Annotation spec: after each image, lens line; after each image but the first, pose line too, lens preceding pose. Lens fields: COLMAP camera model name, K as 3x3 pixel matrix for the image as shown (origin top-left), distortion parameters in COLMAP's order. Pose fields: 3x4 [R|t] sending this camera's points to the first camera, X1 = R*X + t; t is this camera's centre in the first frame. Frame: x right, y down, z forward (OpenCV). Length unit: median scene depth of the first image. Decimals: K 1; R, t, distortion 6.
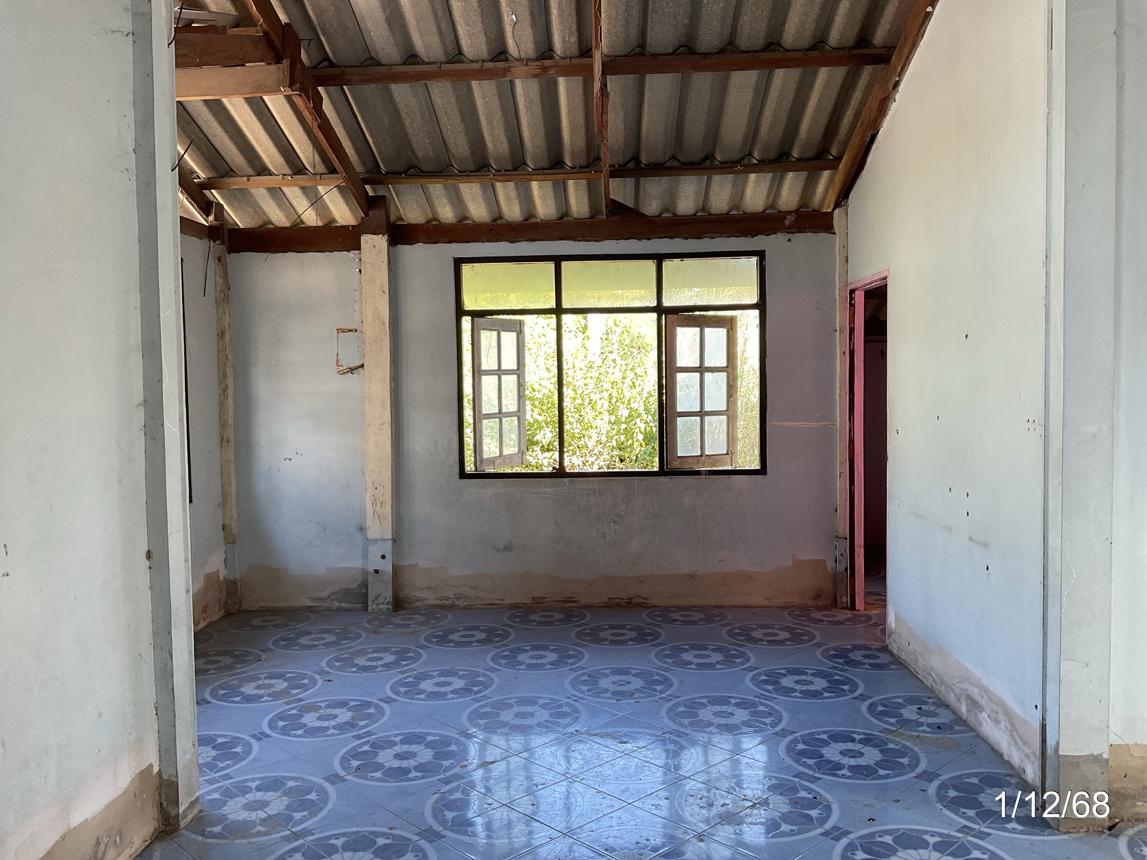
lens RADIAL K [[964.1, 0, 565.8], [0, 964.1, 426.1], [0, 0, 1]] dist [0.059147, -0.123864]
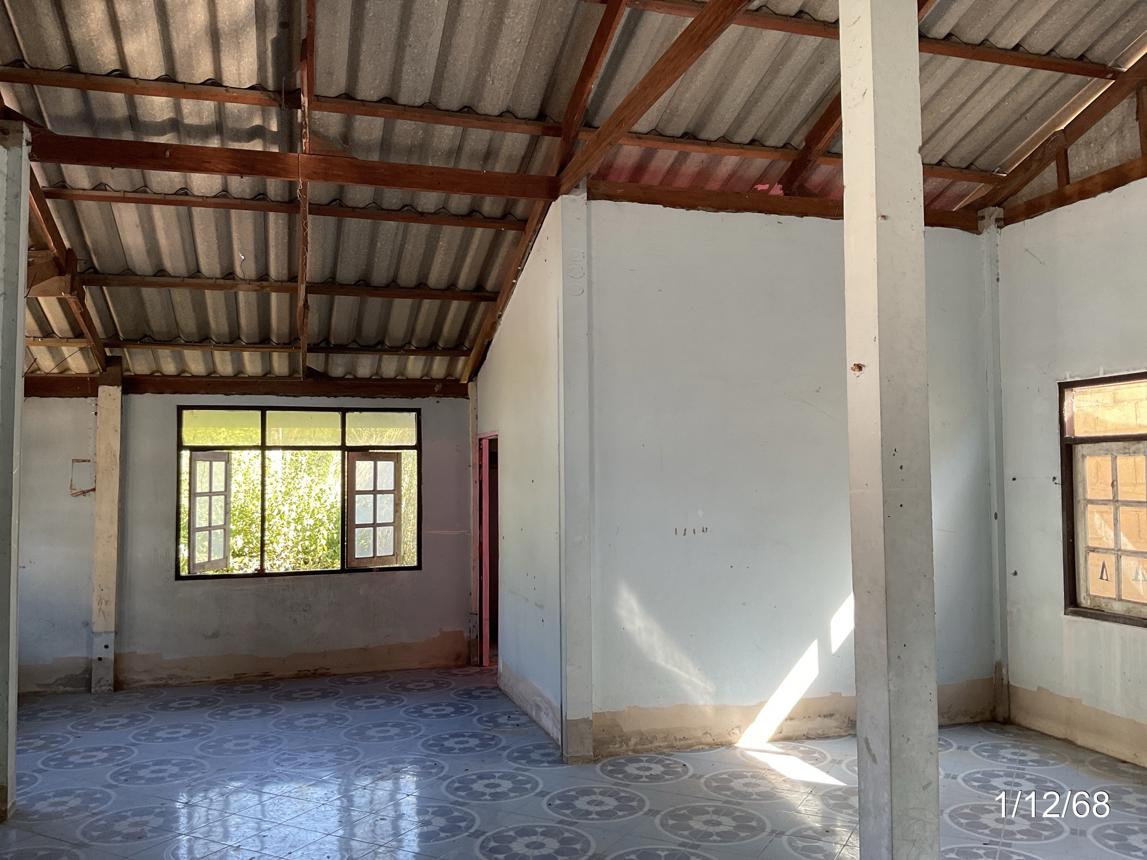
lens RADIAL K [[964.1, 0, 583.5], [0, 964.1, 430.6], [0, 0, 1]] dist [0.059147, -0.123864]
pose [[0.941202, 0.023280, 0.337041, -0.043893], [0.009770, 0.995330, -0.096034, -0.012976], [-0.337703, 0.093681, 0.936579, -0.394289]]
